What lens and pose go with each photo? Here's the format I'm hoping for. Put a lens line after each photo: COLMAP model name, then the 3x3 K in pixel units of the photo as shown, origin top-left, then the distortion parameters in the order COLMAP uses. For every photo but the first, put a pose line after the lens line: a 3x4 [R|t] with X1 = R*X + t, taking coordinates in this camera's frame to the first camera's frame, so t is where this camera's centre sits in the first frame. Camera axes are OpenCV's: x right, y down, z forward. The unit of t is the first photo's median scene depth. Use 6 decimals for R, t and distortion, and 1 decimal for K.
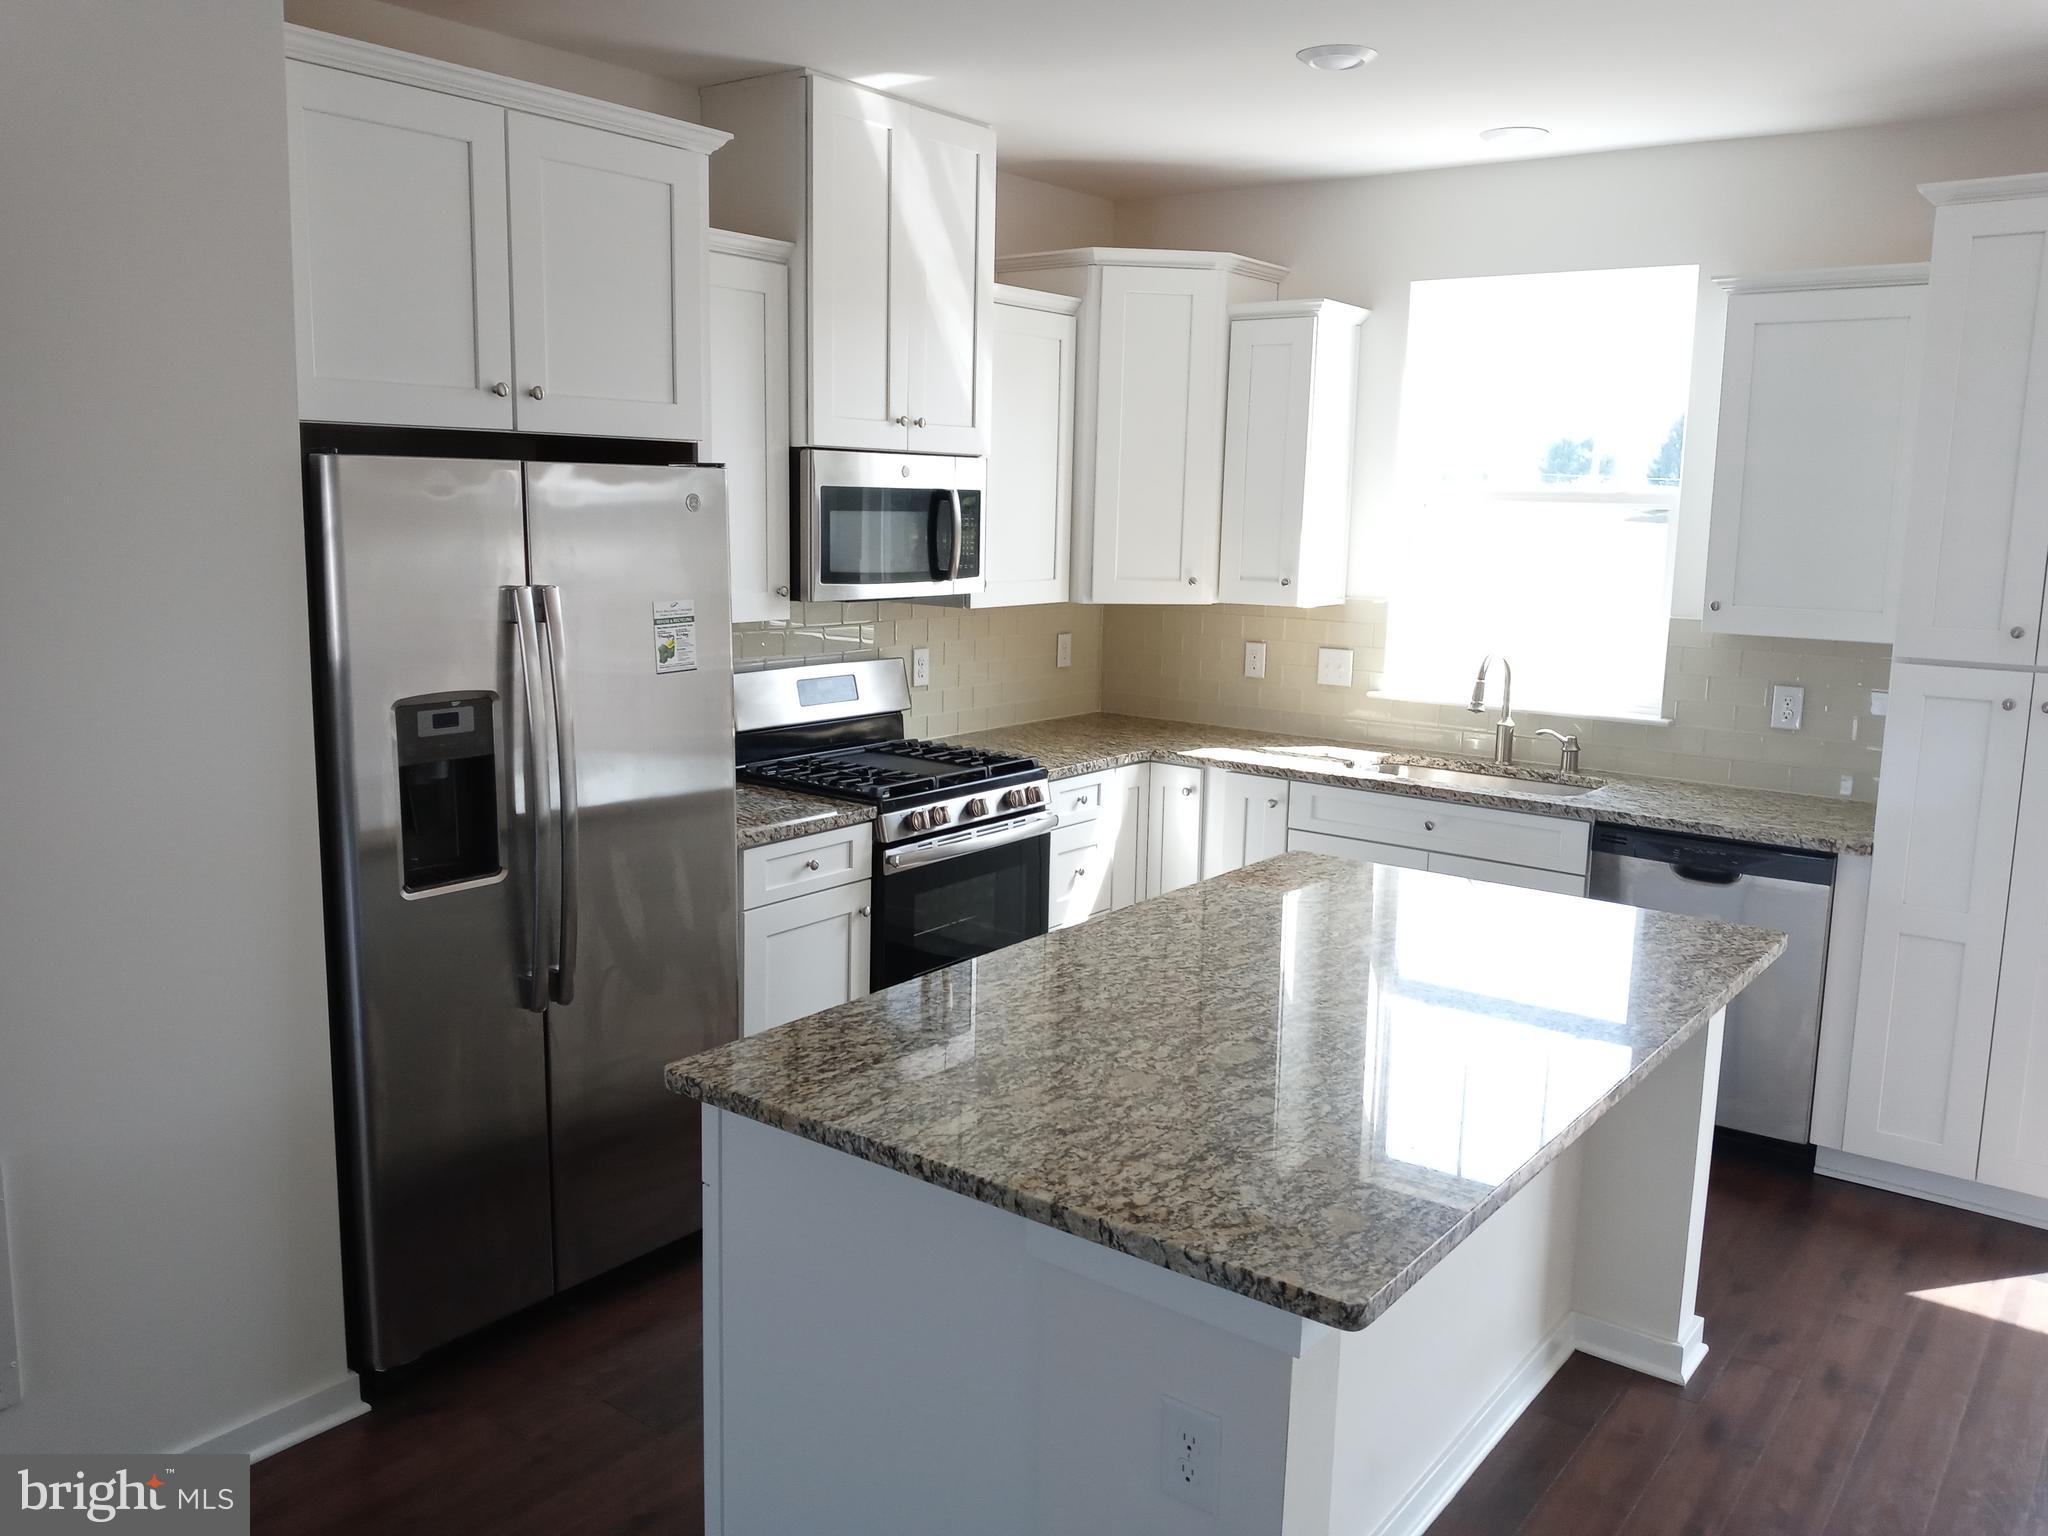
lens RADIAL K [[1612.7, 0, 1024.0], [0, 1612.7, 768.0], [0, 0, 1]] dist [0.116663, -0.198122]
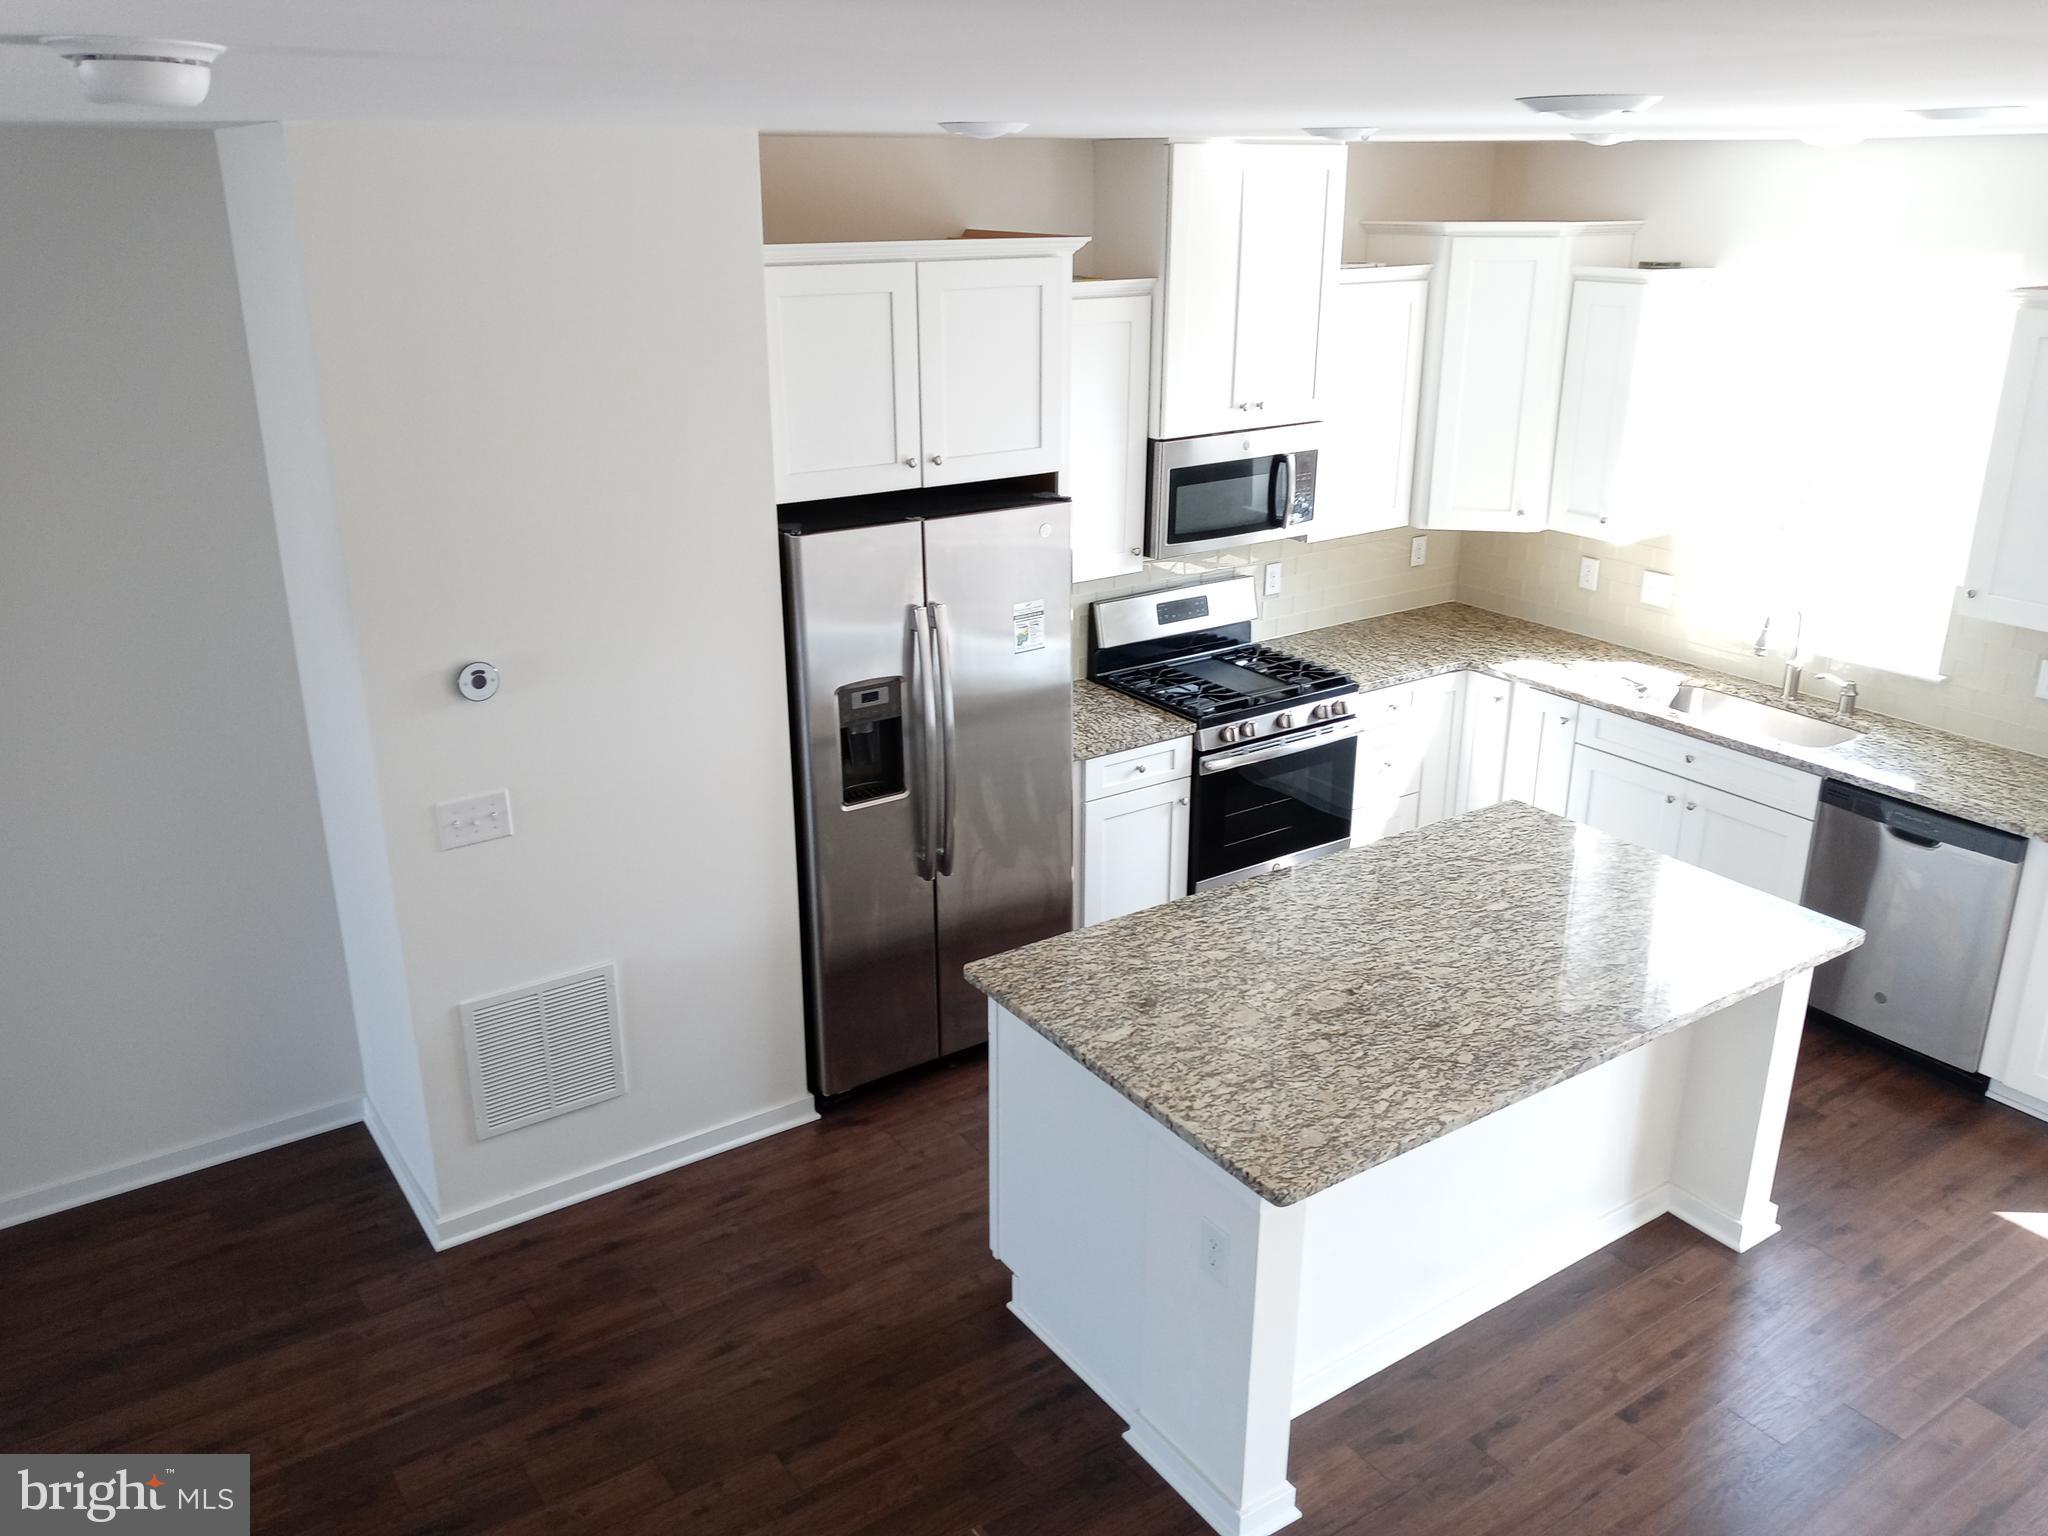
lens RADIAL K [[1612.7, 0, 1024.0], [0, 1612.7, 768.0], [0, 0, 1]] dist [0.116663, -0.198122]
pose [[0.947905, 0.089237, -0.305800, 0.171439], [-0.032887, 0.982246, 0.184693, -0.170664], [0.316852, -0.165015, 0.934010, -0.254385]]
